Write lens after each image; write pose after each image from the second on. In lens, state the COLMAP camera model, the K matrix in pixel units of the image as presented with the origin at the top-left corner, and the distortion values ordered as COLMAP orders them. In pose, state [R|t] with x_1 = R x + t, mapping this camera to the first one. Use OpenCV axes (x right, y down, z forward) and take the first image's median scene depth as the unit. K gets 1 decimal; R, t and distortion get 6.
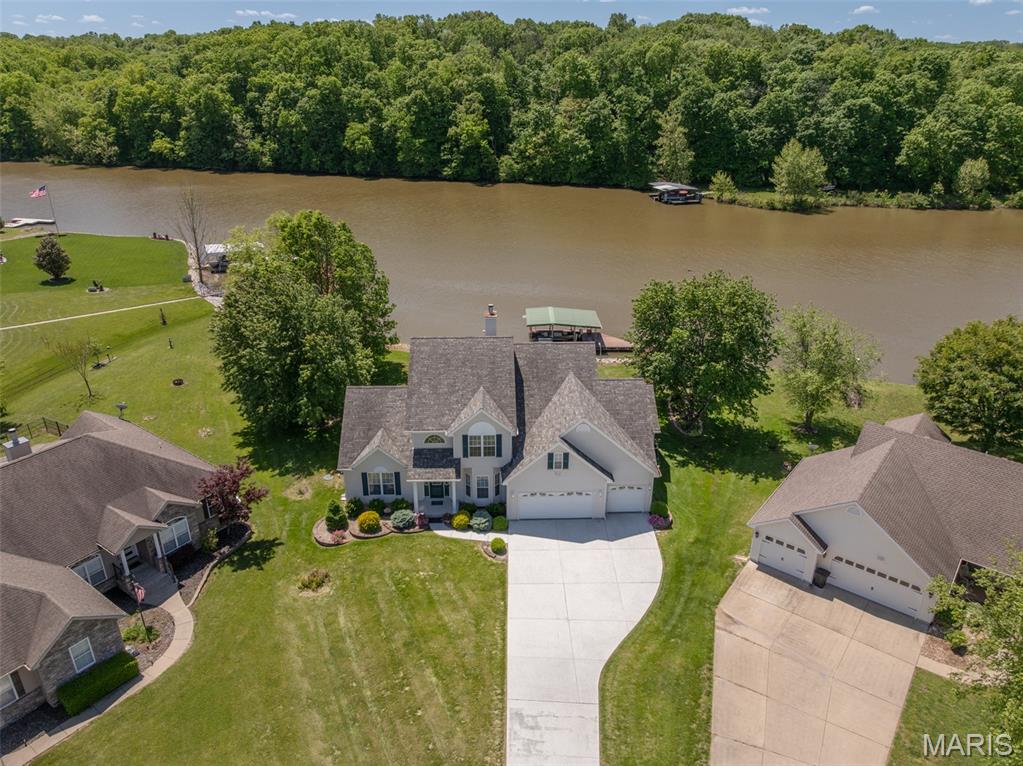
lens RADIAL K [[727.3, 0, 513.6], [0, 727.3, 380.4], [0, 0, 1]] dist [-0.035370, -0.007899]
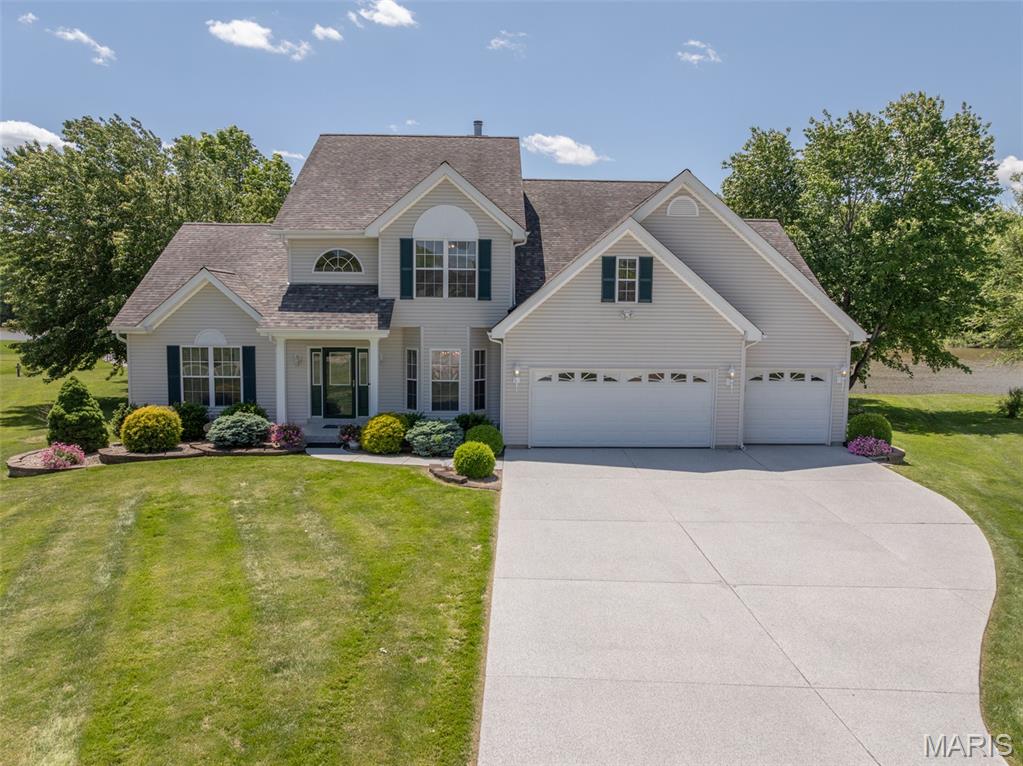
lens RADIAL K [[727.3, 0, 513.6], [0, 727.3, 380.4], [0, 0, 1]] dist [-0.035370, -0.007899]
pose [[0.999961, 0.006562, -0.005976, 0.000029], [-0.008118, 0.948421, -0.316910, 0.280277], [0.003588, 0.316946, 0.948437, 0.595560]]
